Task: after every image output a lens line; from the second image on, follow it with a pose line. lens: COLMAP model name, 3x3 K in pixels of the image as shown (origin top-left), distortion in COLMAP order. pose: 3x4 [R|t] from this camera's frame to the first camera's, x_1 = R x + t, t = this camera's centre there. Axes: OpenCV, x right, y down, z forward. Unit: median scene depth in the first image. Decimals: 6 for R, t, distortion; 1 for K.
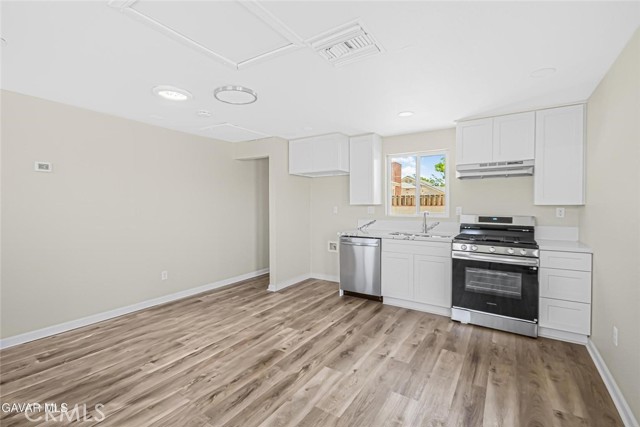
lens RADIAL K [[282.1, 0, 318.7], [0, 282.1, 217.1], [0, 0, 1]] dist [0.026315, -0.008309]
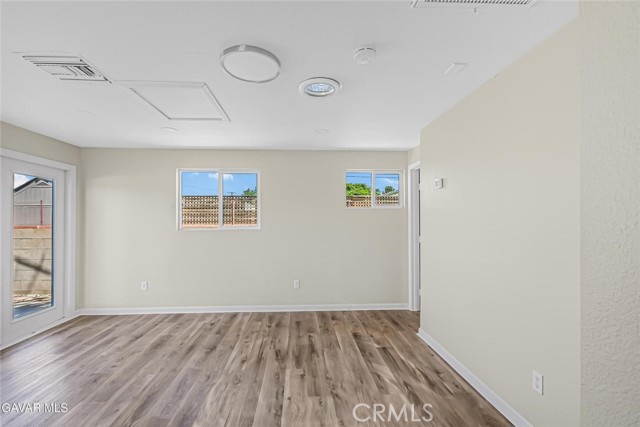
lens RADIAL K [[282.1, 0, 318.7], [0, 282.1, 217.1], [0, 0, 1]] dist [0.026315, -0.008309]
pose [[-0.785697, -0.013380, -0.618467, 0.021748], [-0.029585, 0.999435, 0.015963, -0.070346], [0.617904, 0.030839, -0.785649, 1.415539]]
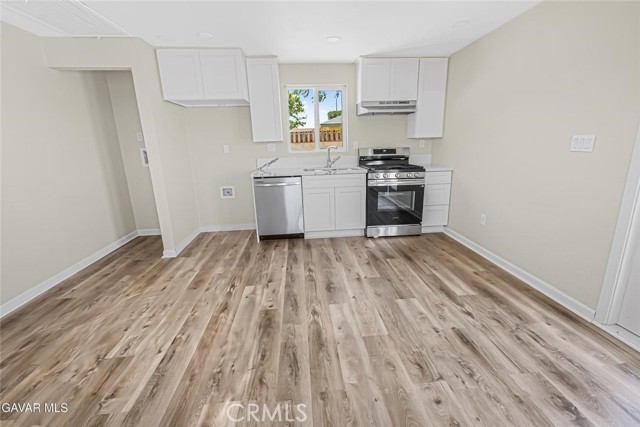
lens RADIAL K [[282.1, 0, 318.7], [0, 282.1, 217.1], [0, 0, 1]] dist [0.026315, -0.008309]
pose [[0.786876, -0.179493, 0.590430, -0.399247], [0.053156, 0.972924, 0.224932, -0.005009], [-0.614817, -0.145609, 0.775111, 0.208182]]
